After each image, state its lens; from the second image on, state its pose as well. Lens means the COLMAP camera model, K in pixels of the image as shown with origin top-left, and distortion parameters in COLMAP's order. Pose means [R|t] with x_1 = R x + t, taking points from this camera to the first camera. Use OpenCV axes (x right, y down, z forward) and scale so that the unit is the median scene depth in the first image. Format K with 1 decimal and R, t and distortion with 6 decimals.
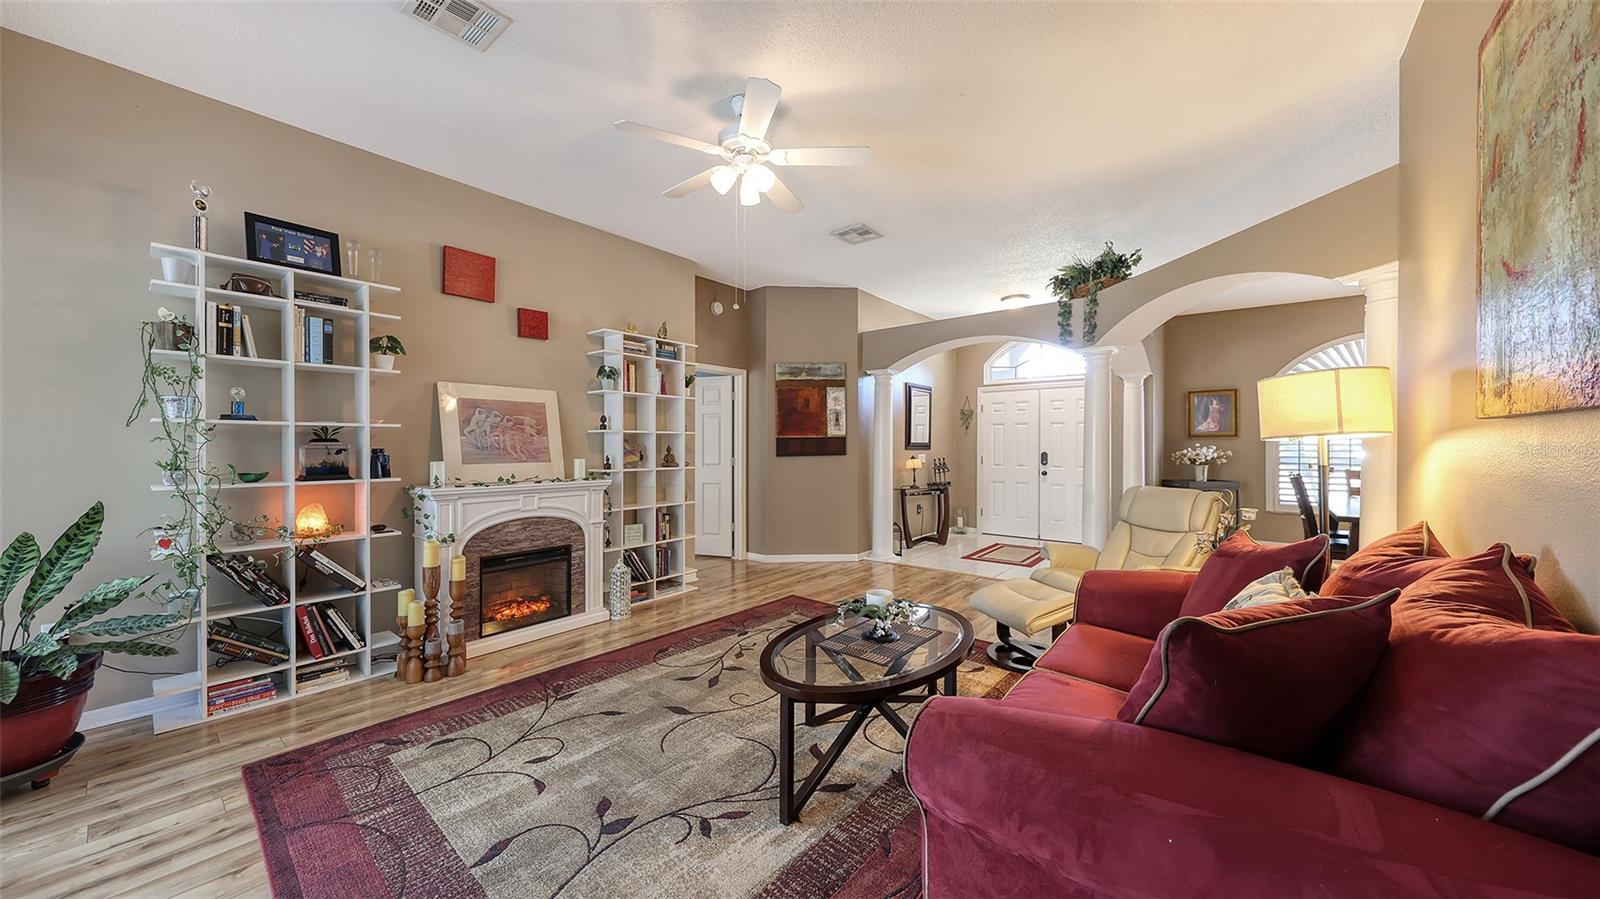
lens RADIAL K [[554.2, 0, 805.4], [0, 554.2, 456.3], [0, 0, 1]] dist [-0.000432, -0.000058]
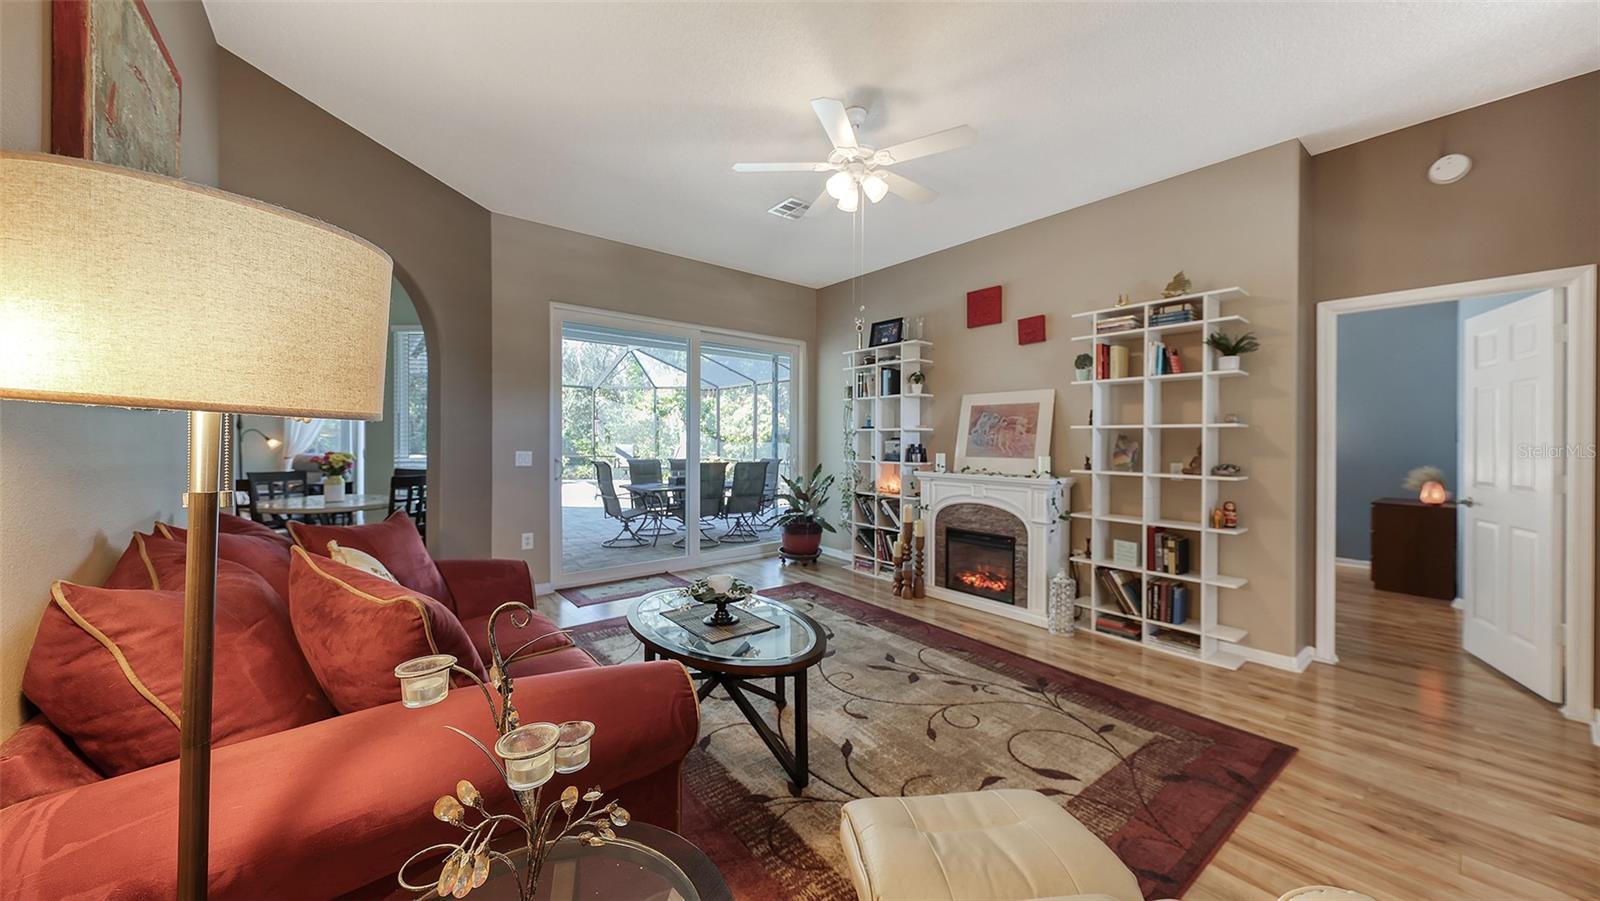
lens RADIAL K [[554.2, 0, 805.4], [0, 554.2, 457.3], [0, 0, 1]] dist [-0.000432, -0.000058]
pose [[-0.215747, 0.024024, -0.976154, 0.688298], [-0.030334, 0.999050, 0.031292, -0.012771], [0.975978, 0.036362, -0.214813, 0.846148]]
